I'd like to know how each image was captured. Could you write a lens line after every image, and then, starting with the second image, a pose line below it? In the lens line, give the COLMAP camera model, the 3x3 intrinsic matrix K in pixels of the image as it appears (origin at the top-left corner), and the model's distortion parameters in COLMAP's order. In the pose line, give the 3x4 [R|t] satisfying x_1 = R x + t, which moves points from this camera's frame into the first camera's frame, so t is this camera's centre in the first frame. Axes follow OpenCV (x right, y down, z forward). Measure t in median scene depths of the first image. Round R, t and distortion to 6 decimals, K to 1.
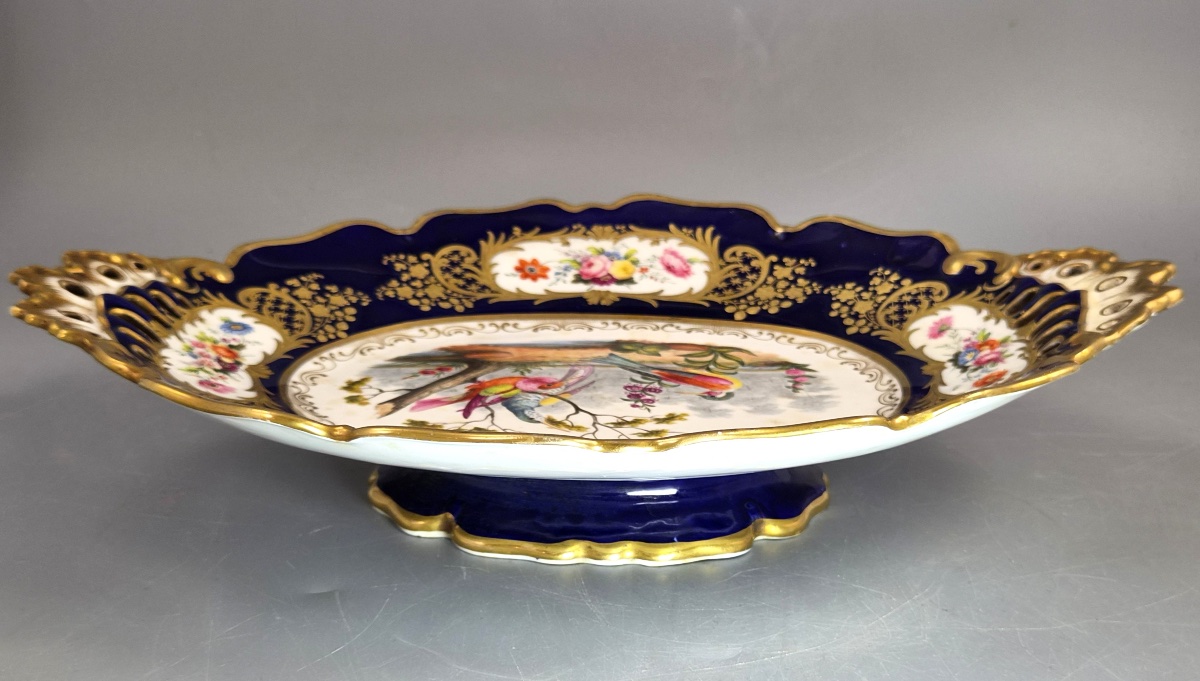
lens RADIAL K [[1757.1, 0, 605.6], [0, 1757.1, 340.1], [0, 0, 1]] dist [0.186699, 0.000000]
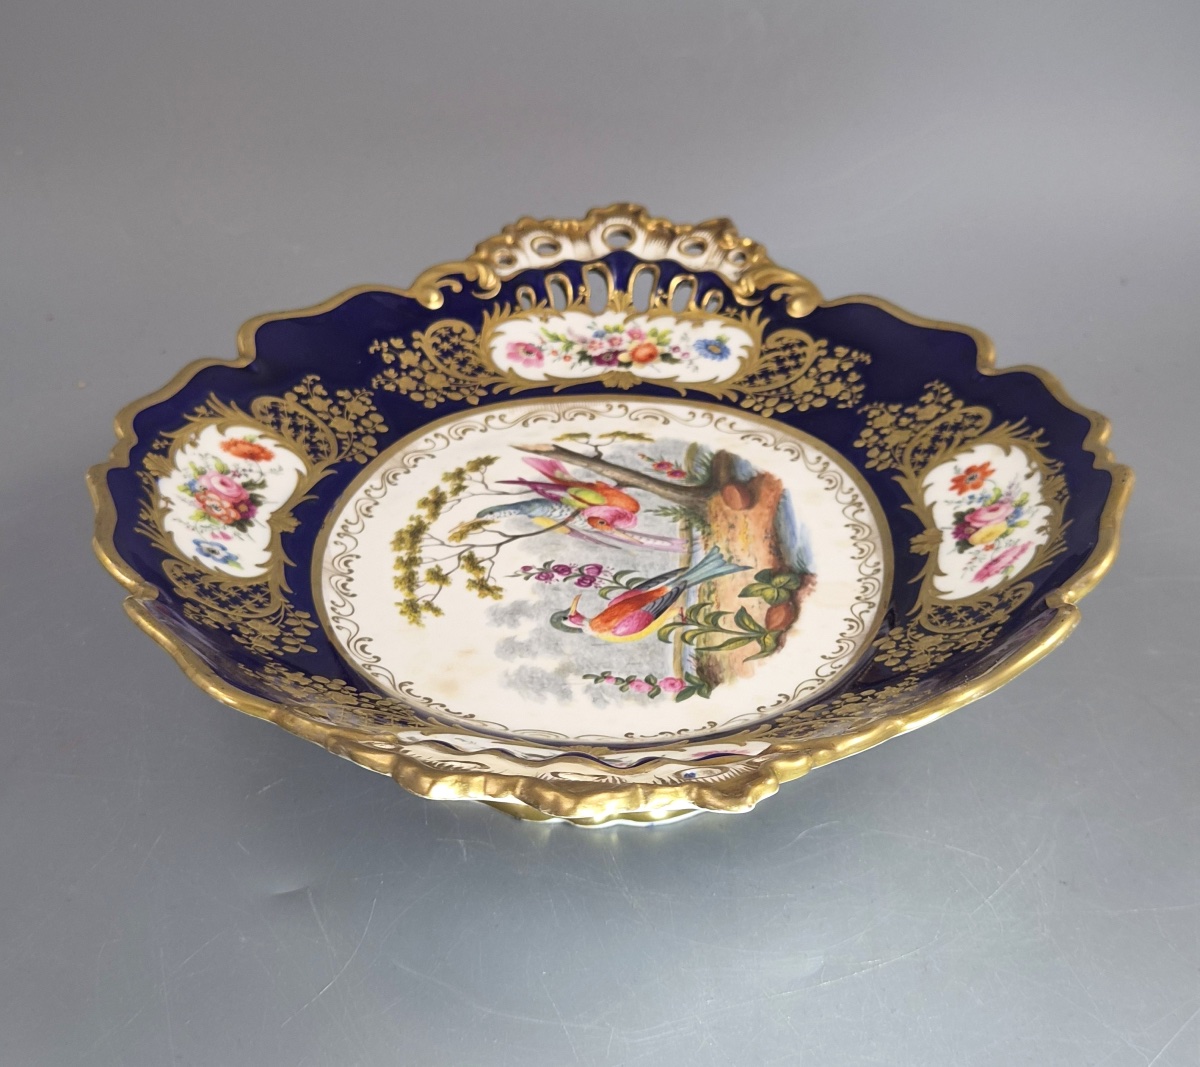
lens RADIAL K [[2229.0, 0, 596.1], [0, 2229.0, 480.3], [0, 0, 1]] dist [0.201617, 0.000000]
pose [[-0.072142, 0.405116, -0.911414, 0.852774], [-0.298082, 0.863275, 0.407313, -0.388994], [0.951810, 0.301060, 0.058479, 0.858866]]
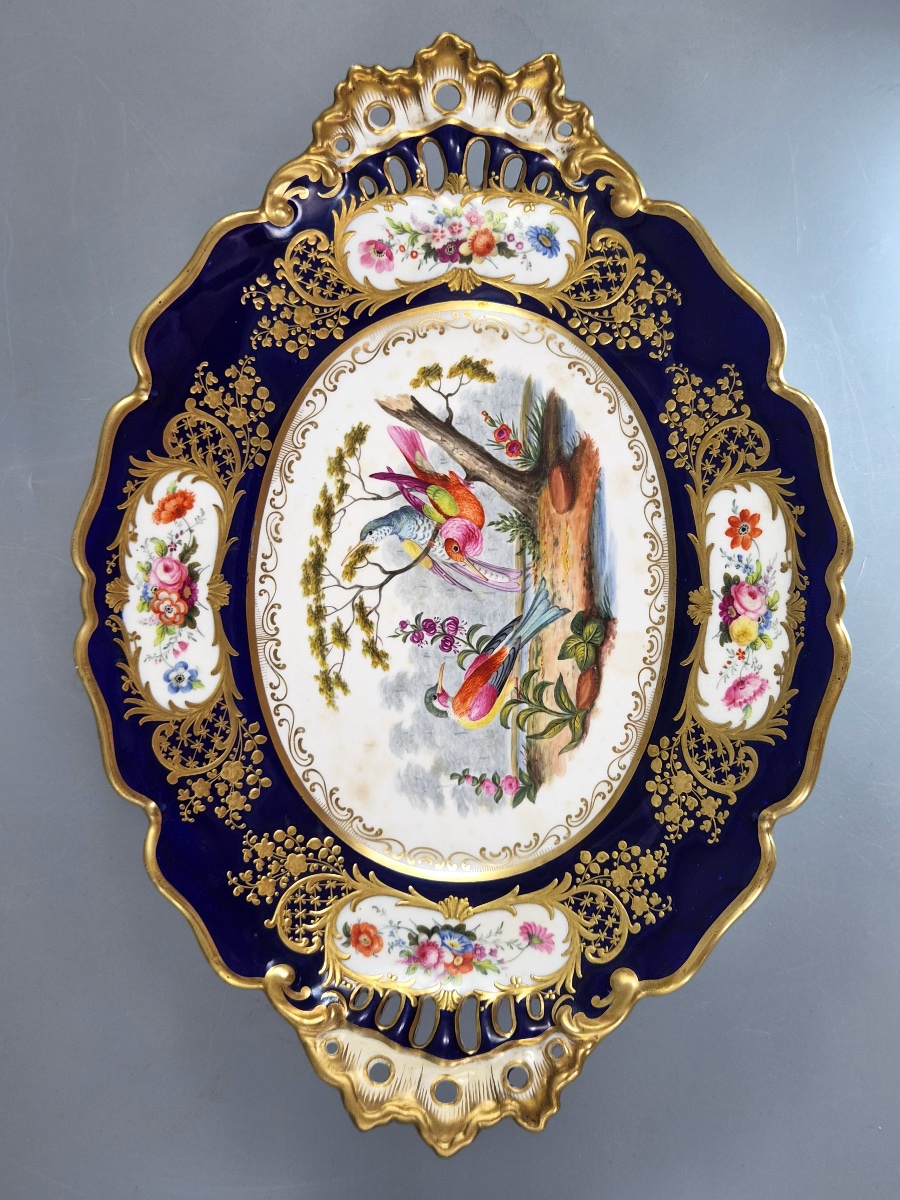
lens RADIAL K [[1601.5, 0, 464.1], [0, 1601.5, 607.3], [0, 0, 1]] dist [0.085291, 0.000000]
pose [[-0.042014, 0.999087, -0.007728, 0.010644], [-0.189899, -0.000392, 0.981804, -0.872032], [0.980904, 0.042717, 0.189742, 0.757042]]
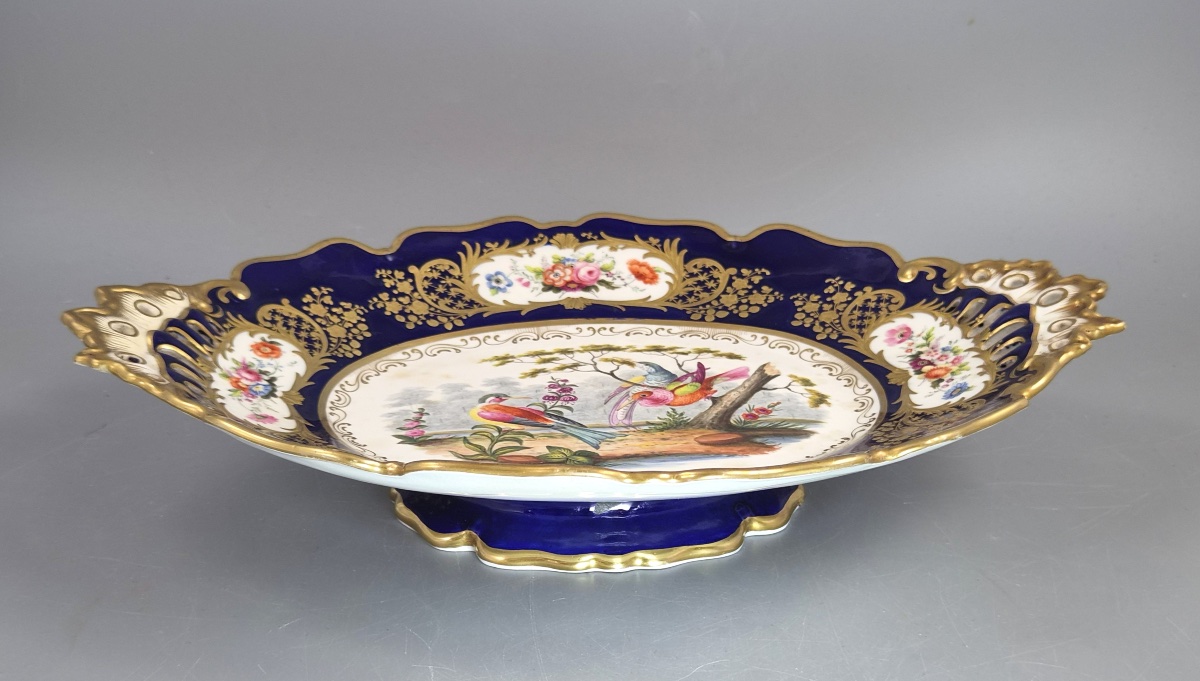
lens RADIAL K [[1757.1, 0, 579.4], [0, 1757.1, 366.8], [0, 0, 1]] dist [0.186699, 0.000000]
pose [[-0.997141, 0.016381, -0.073766, 0.083799], [-0.033946, 0.775051, 0.630986, -0.638421], [0.067508, 0.631686, -0.772279, 1.706721]]
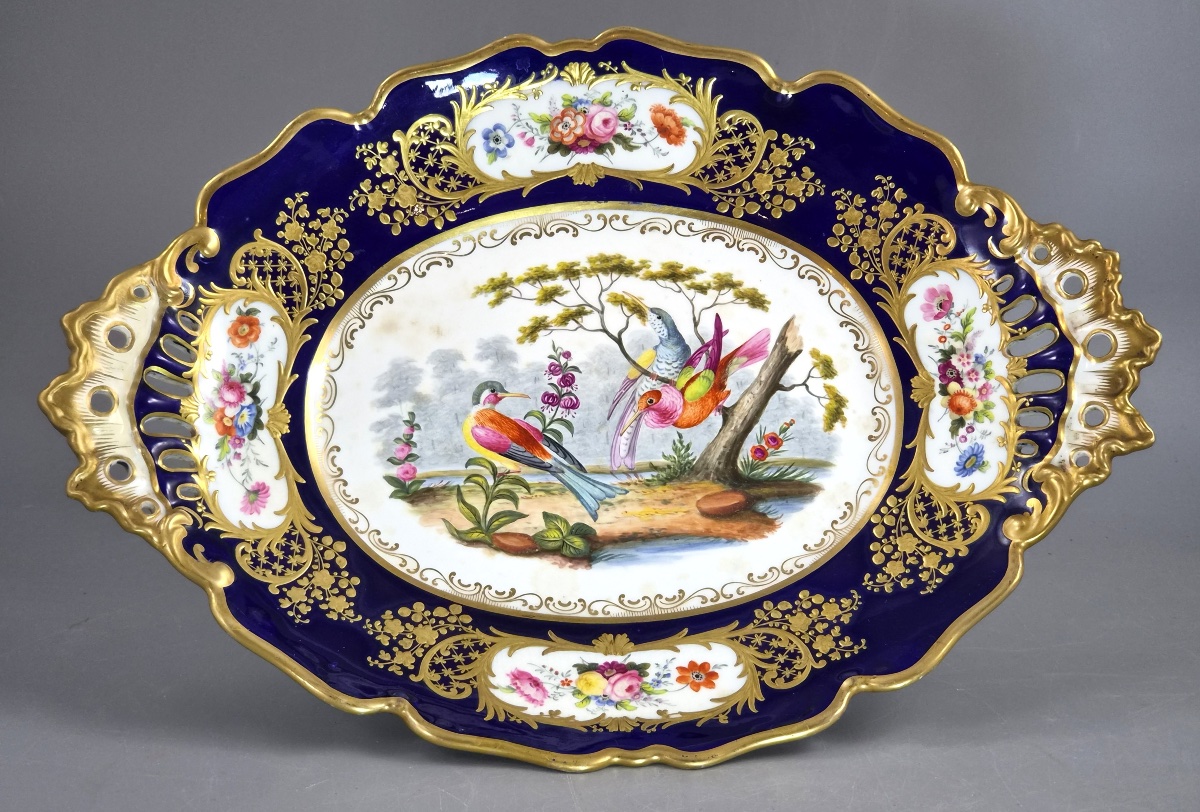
lens RADIAL K [[2377.6, 0, 584.2], [0, 2377.6, 469.9], [0, 0, 1]] dist [-0.510258, 0.000000]
pose [[-0.997759, 0.019311, -0.064060, 0.090101], [-0.063450, 0.030685, 0.997513, -1.263770], [0.021229, 0.999343, -0.029391, 0.998382]]
